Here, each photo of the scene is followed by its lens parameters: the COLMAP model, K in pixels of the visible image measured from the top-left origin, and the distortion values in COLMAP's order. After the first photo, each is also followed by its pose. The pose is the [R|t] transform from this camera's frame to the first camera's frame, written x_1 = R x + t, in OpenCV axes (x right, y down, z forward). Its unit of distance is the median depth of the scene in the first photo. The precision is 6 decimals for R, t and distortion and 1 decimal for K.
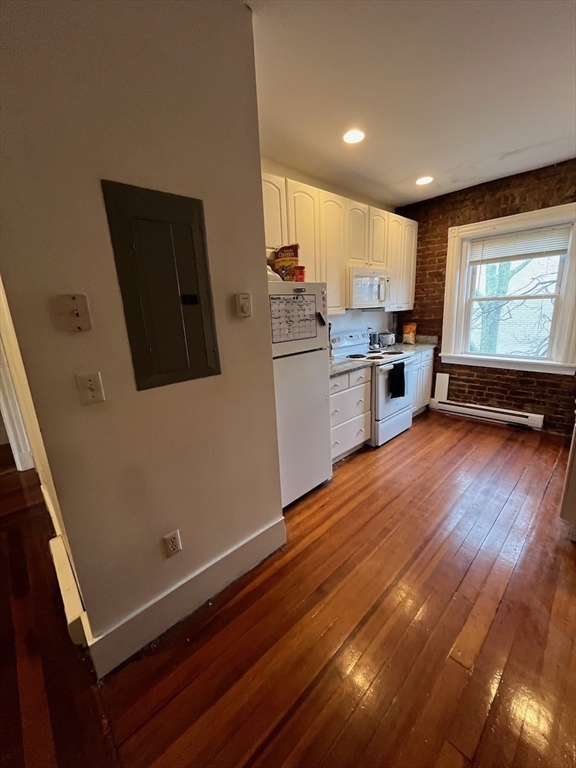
lens RADIAL K [[309.2, 0, 289.8], [0, 309.2, 383.6], [0, 0, 1]] dist [-0.002738, -0.000037]
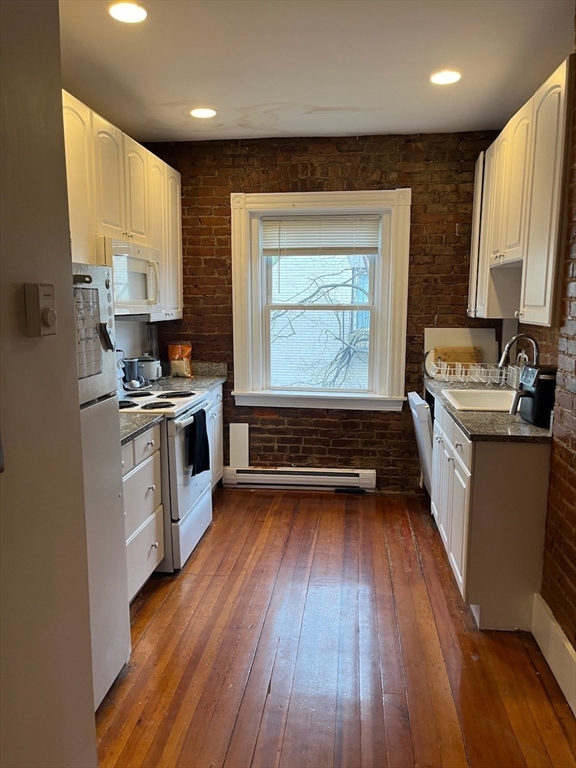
lens RADIAL K [[579.7, 0, 282.6], [0, 579.7, 385.5], [0, 0, 1]] dist [0.078607, -0.114687]
pose [[0.773556, -0.043759, 0.632215, -0.182018], [0.112666, 0.991217, -0.069246, -0.020747], [-0.623632, 0.124795, 0.771692, 0.063564]]
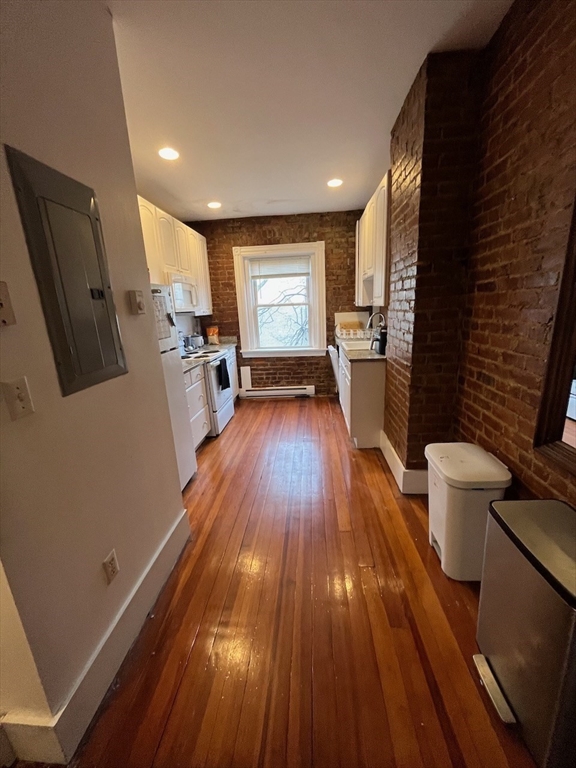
lens RADIAL K [[309.2, 0, 289.8], [0, 309.2, 383.6], [0, 0, 1]] dist [-0.002738, -0.000037]
pose [[0.738118, -0.150572, 0.657655, -0.209603], [0.169510, 0.984898, 0.035246, 0.022832], [-0.653031, 0.085463, 0.752494, -0.020965]]
